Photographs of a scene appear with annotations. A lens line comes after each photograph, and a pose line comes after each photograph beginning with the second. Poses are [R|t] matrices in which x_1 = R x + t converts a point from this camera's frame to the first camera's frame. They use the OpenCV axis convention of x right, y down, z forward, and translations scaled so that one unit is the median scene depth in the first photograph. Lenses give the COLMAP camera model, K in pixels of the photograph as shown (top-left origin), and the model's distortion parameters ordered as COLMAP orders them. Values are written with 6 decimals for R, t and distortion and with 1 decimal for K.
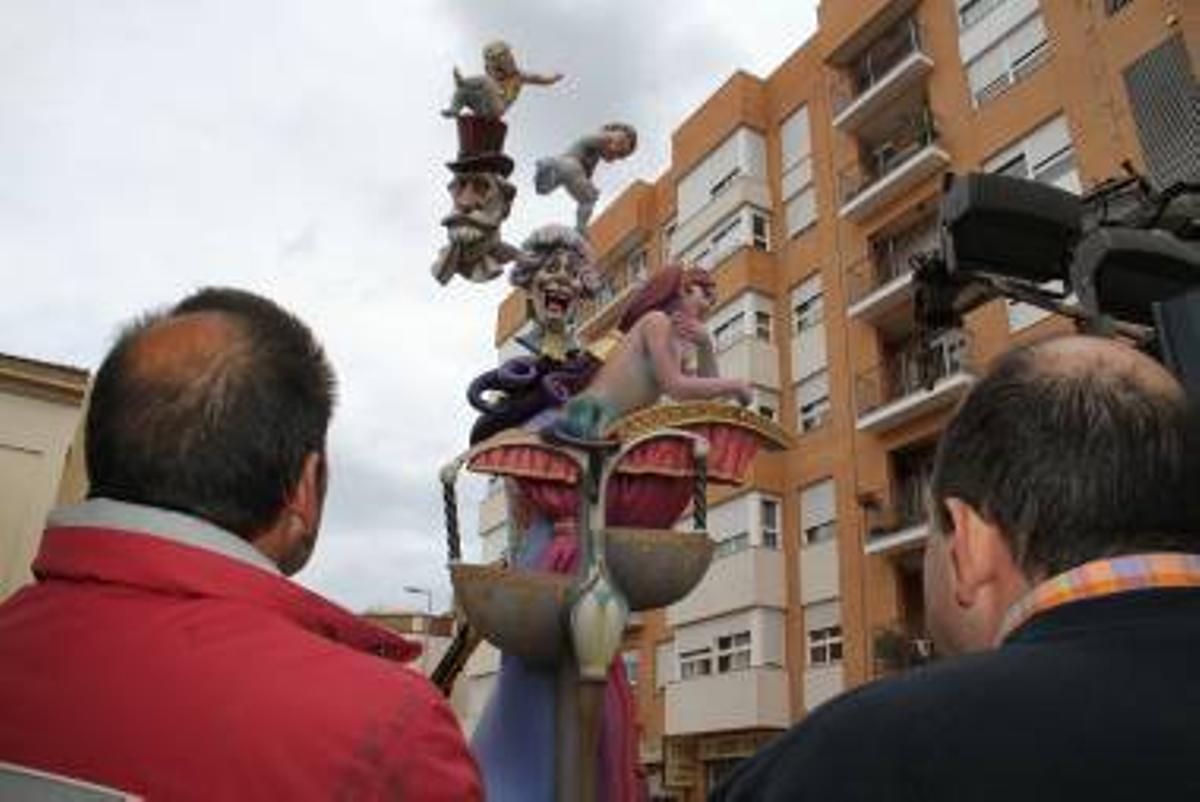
lens RADIAL K [[980.3, 0, 600.0], [0, 980.3, 401.0], [0, 0, 1]] dist [-0.171233, 0.113739]
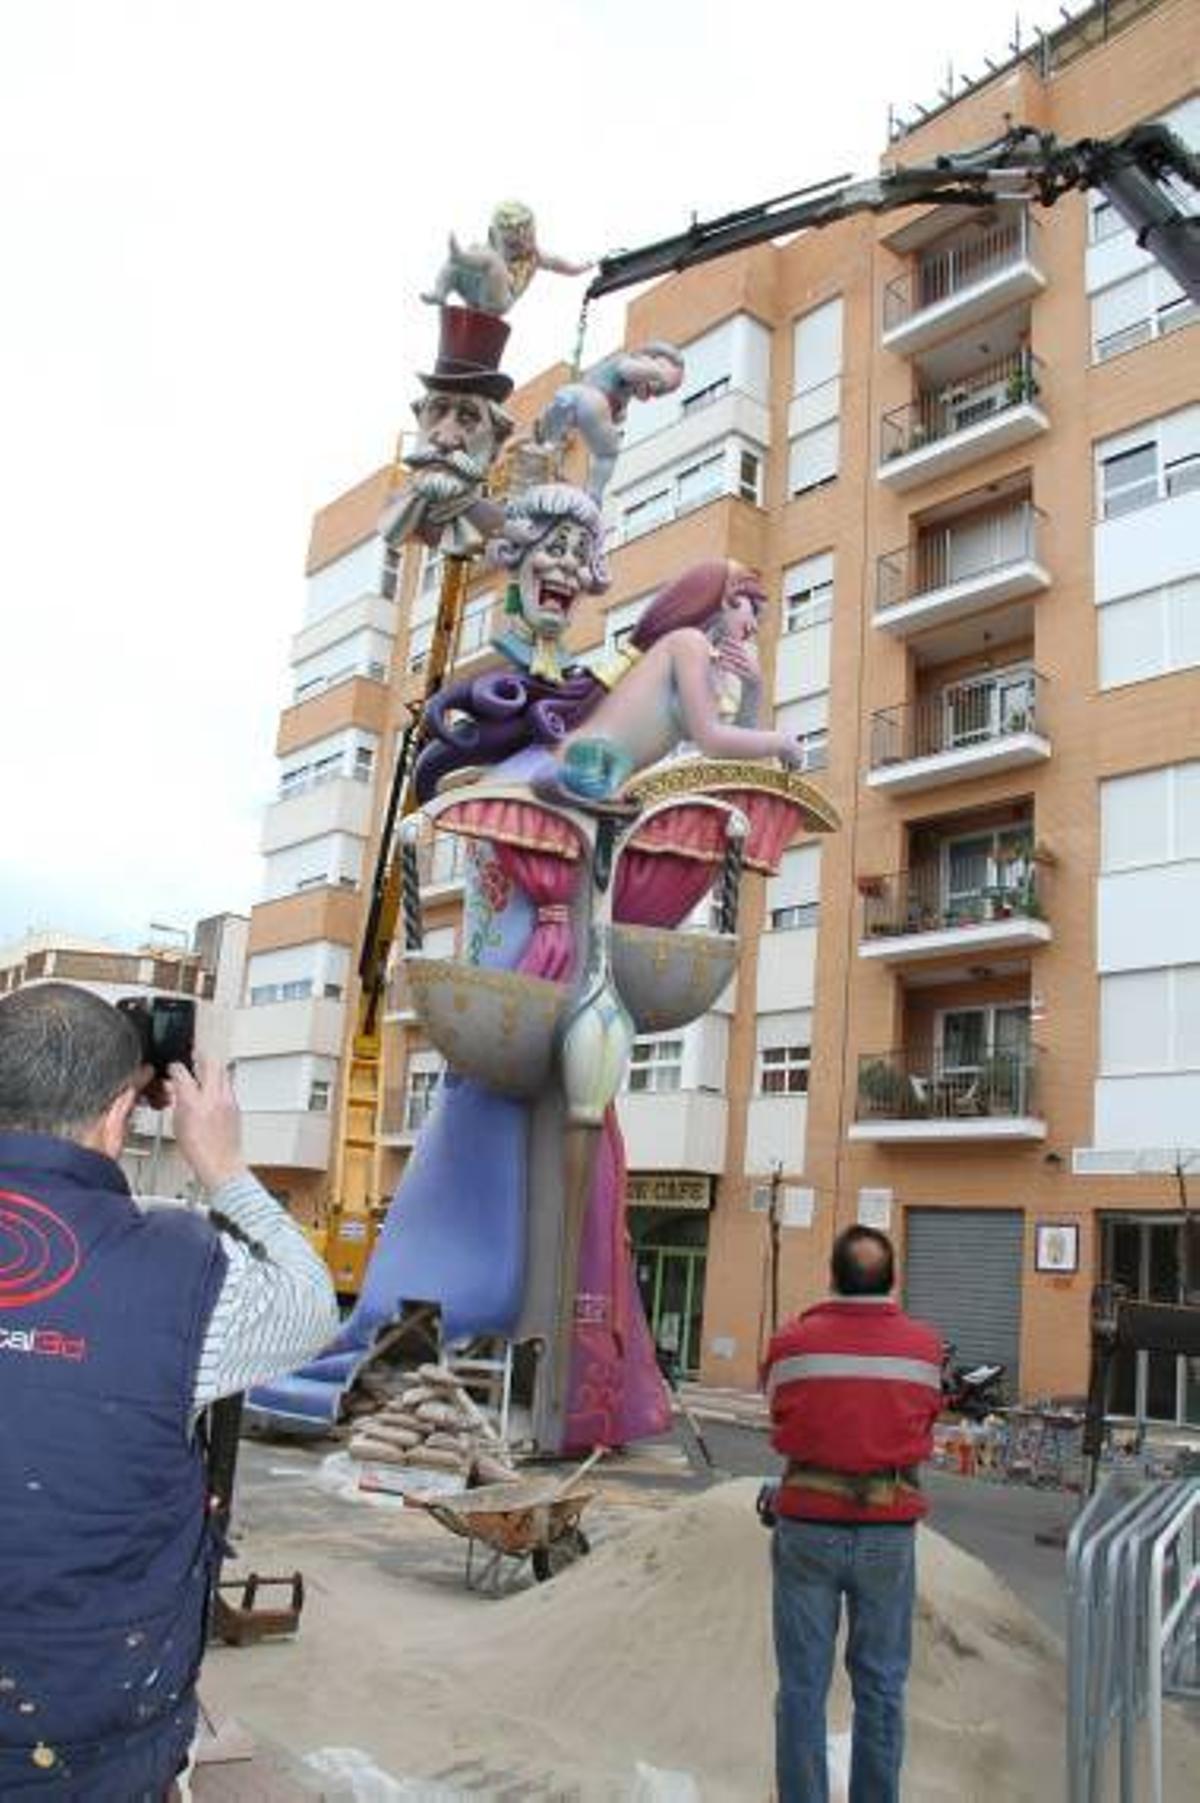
lens RADIAL K [[1467.6, 0, 600.0], [0, 1467.6, 901.5], [0, 0, 1]] dist [-0.183407, 0.170692]
pose [[0.981273, 0.093685, 0.168305, -0.135210], [-0.120888, 0.979778, 0.159438, -0.045040], [-0.149964, -0.176798, 0.972755, -0.062860]]
